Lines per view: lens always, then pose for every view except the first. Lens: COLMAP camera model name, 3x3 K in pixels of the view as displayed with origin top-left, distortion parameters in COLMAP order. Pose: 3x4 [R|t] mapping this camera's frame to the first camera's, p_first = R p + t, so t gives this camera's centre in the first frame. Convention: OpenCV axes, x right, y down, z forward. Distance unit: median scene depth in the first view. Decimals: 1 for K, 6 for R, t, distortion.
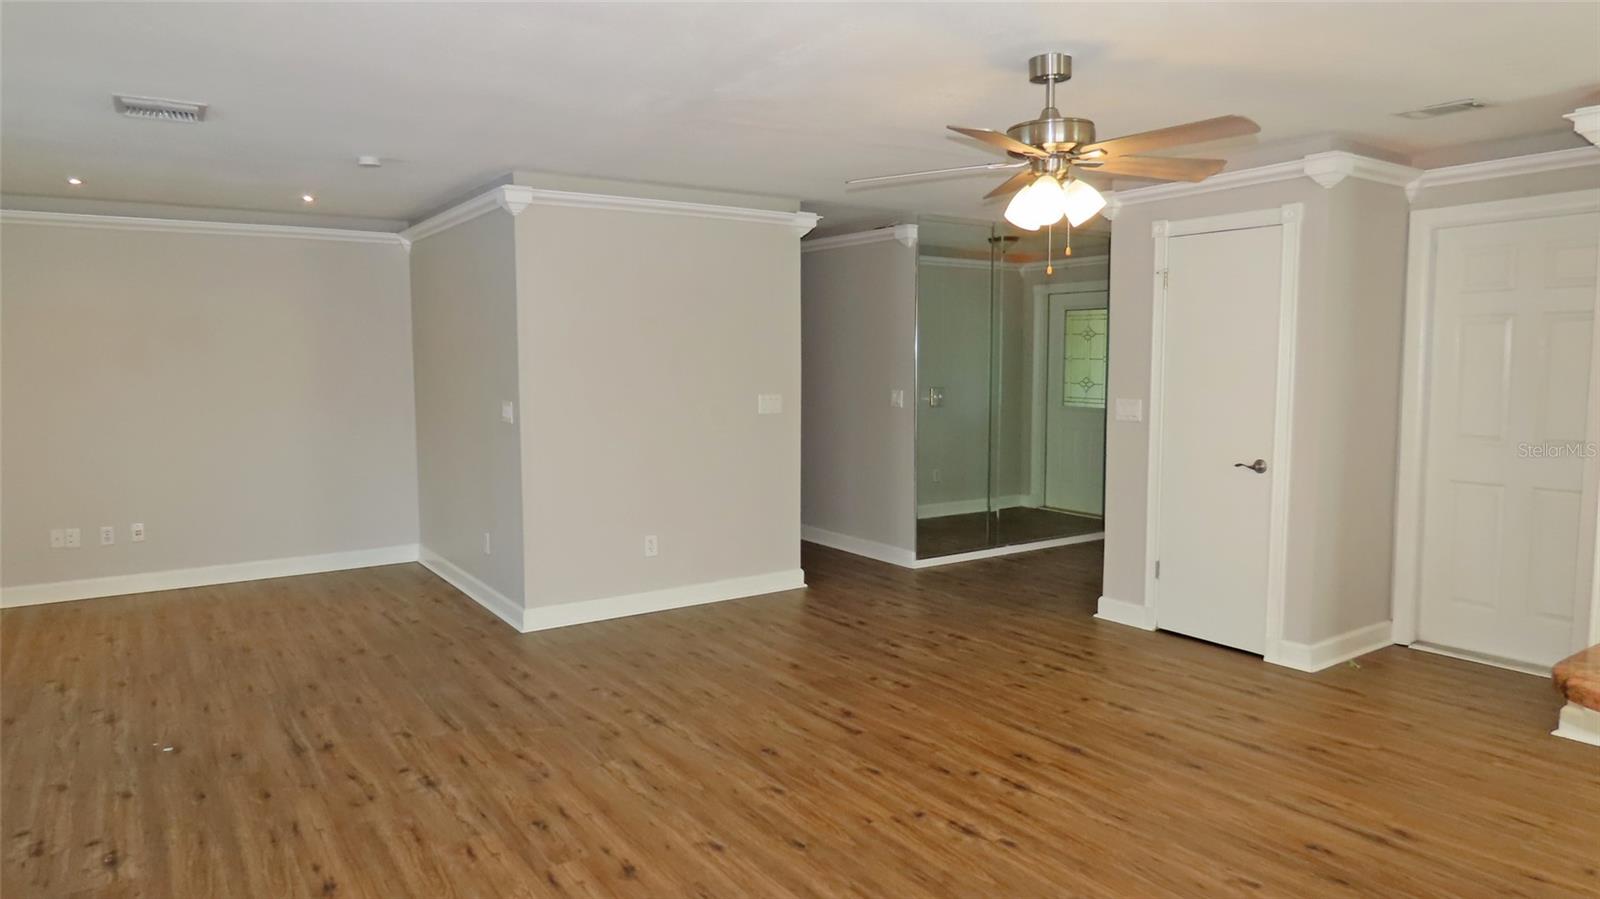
lens RADIAL K [[1020.6, 0, 807.1], [0, 1020.6, 448.8], [0, 0, 1]] dist [-0.010305, 0.006051]
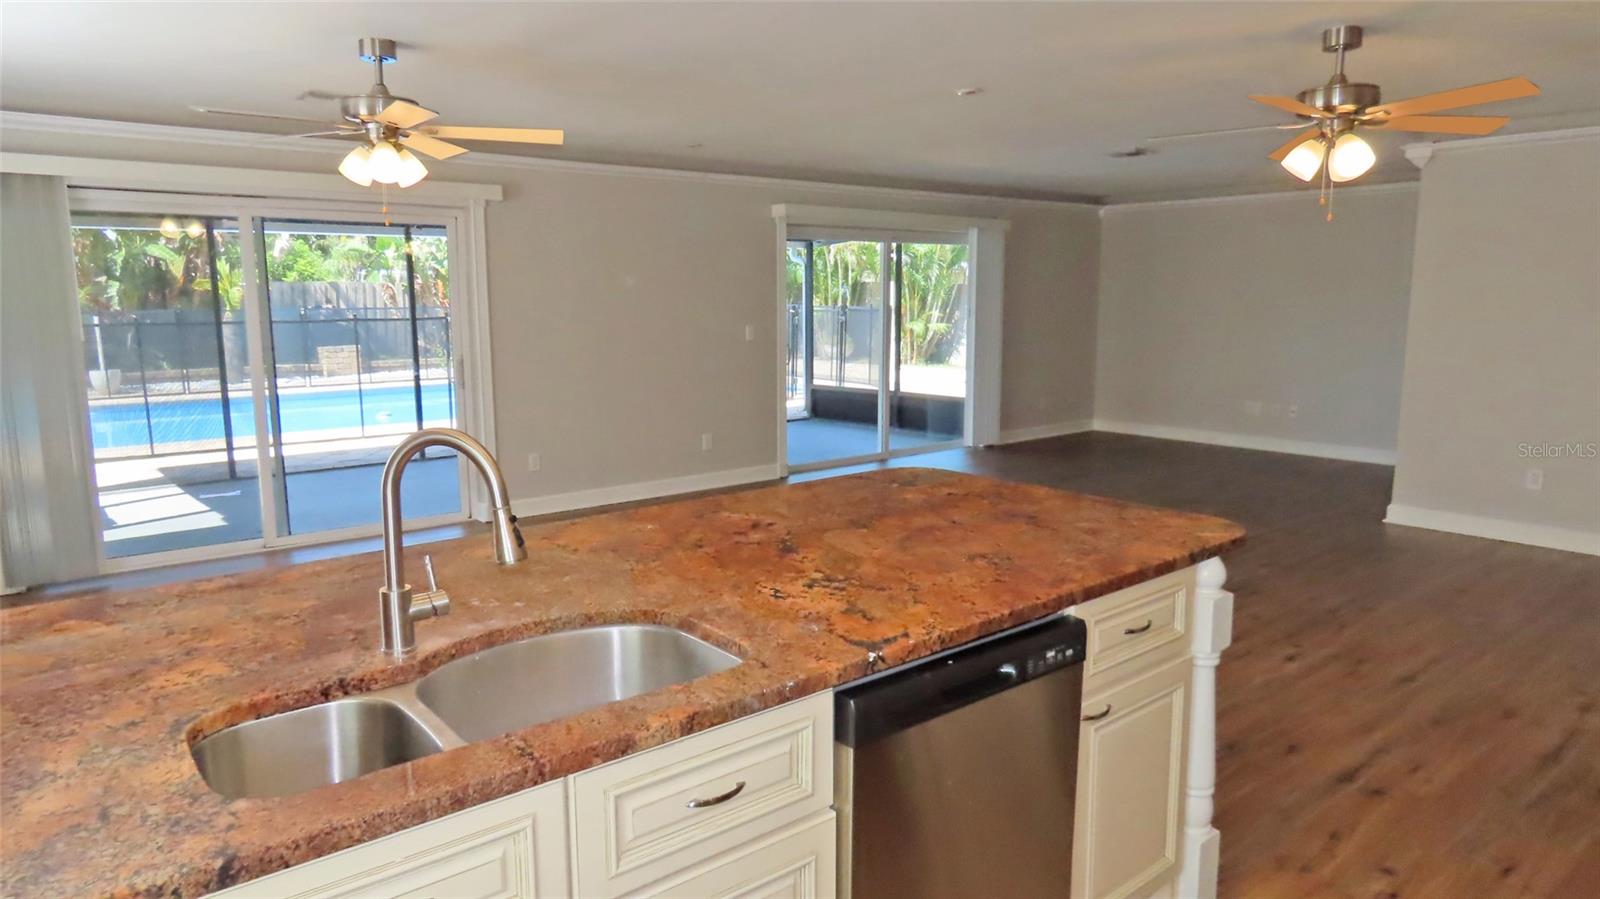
lens RADIAL K [[1020.6, 0, 810.3], [0, 1020.6, 444.3], [0, 0, 1]] dist [-0.010305, 0.006051]
pose [[0.095930, 0.156398, -0.983024, 1.117457], [-0.084117, 0.985320, 0.148554, -0.042148], [0.991828, 0.068438, 0.107678, 0.250852]]
